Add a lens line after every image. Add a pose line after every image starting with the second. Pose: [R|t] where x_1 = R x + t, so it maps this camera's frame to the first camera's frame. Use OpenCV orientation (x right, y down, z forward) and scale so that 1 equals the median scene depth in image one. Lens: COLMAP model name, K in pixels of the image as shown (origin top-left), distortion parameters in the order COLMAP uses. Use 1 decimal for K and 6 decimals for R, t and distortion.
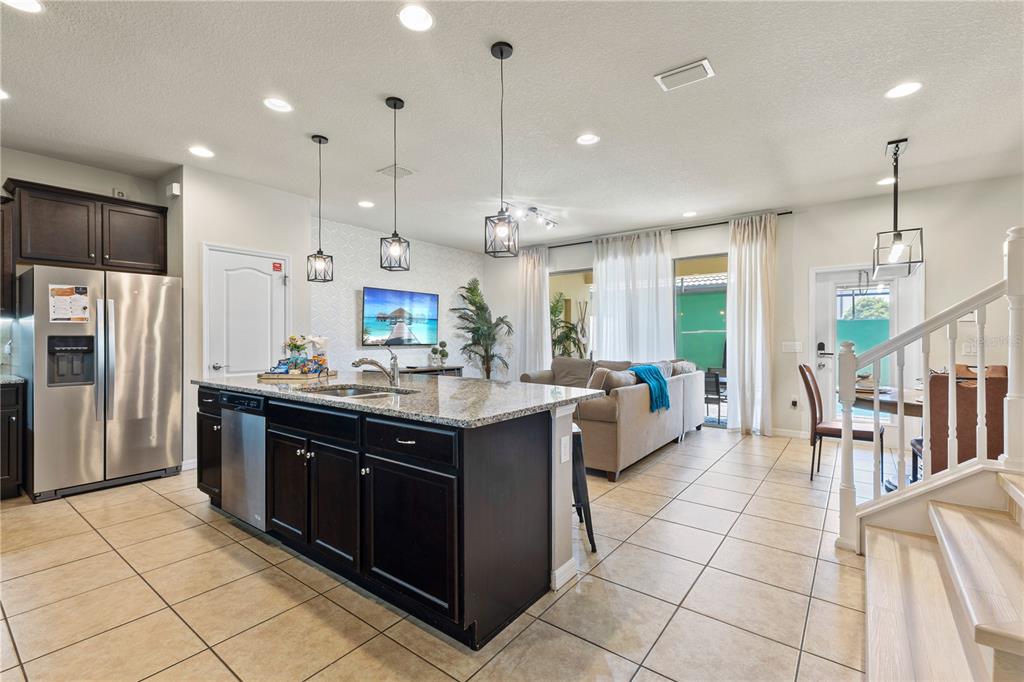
lens RADIAL K [[450.7, 0, 512.0], [0, 450.7, 341.0], [0, 0, 1]] dist [0.004064, 0.000657]
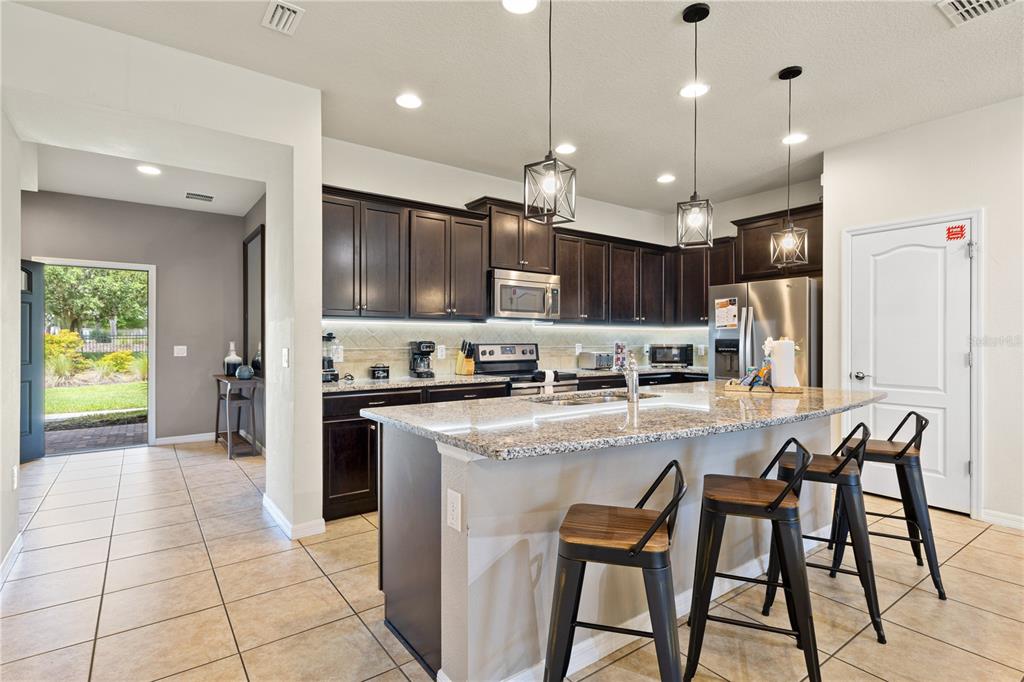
lens RADIAL K [[500.6, 0, 512.0], [0, 500.6, 341.0], [0, 0, 1]] dist [0.015269, -0.000564]
pose [[-0.283194, -0.000191, -0.959063, 0.410732], [-0.006349, 0.999978, 0.001676, -0.004360], [0.959042, 0.006564, -0.283189, 0.662011]]
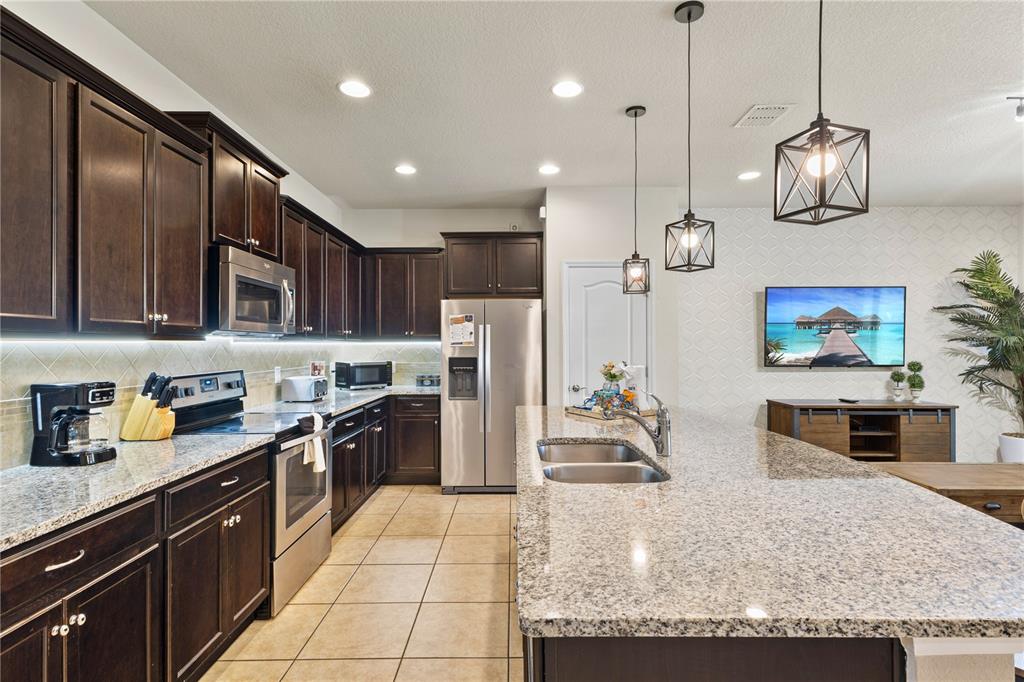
lens RADIAL K [[500.6, 0, 512.0], [0, 500.6, 341.0], [0, 0, 1]] dist [0.015269, -0.000564]
pose [[0.605667, -0.004943, -0.795703, 0.110051], [-0.003236, 0.999957, -0.008675, -0.034579], [0.795712, 0.007829, 0.605625, 0.253241]]
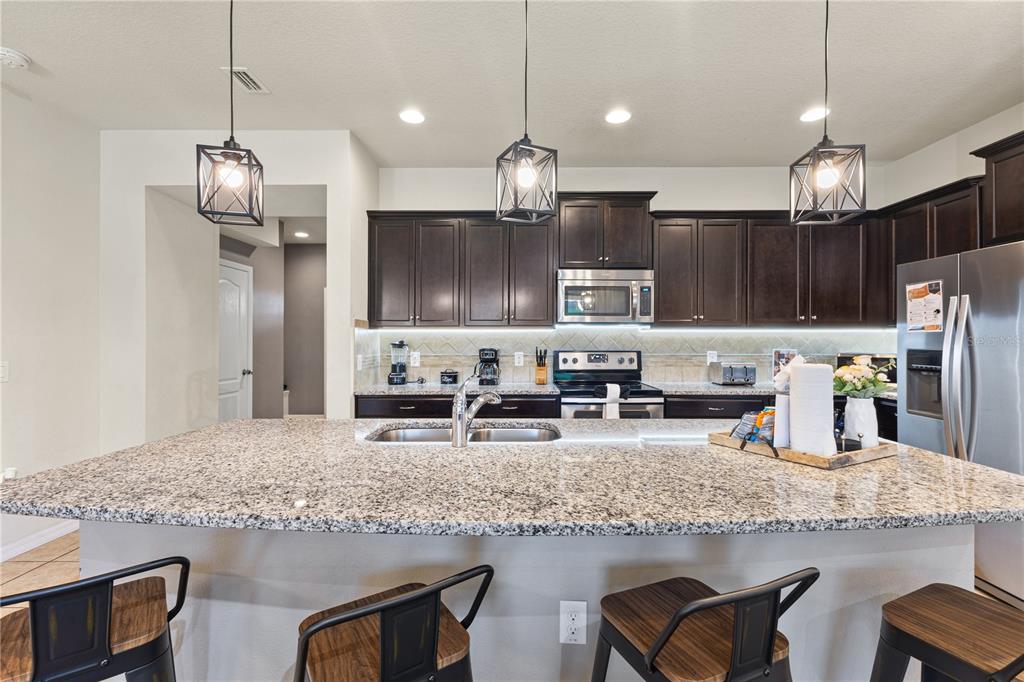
lens RADIAL K [[450.7, 0, 512.0], [0, 450.7, 341.0], [0, 0, 1]] dist [0.004064, 0.000657]
pose [[-0.795710, 0.003681, -0.605667, 0.022422], [-0.003876, 0.999930, 0.011168, -0.025572], [0.605666, 0.011234, -0.795640, 0.949199]]
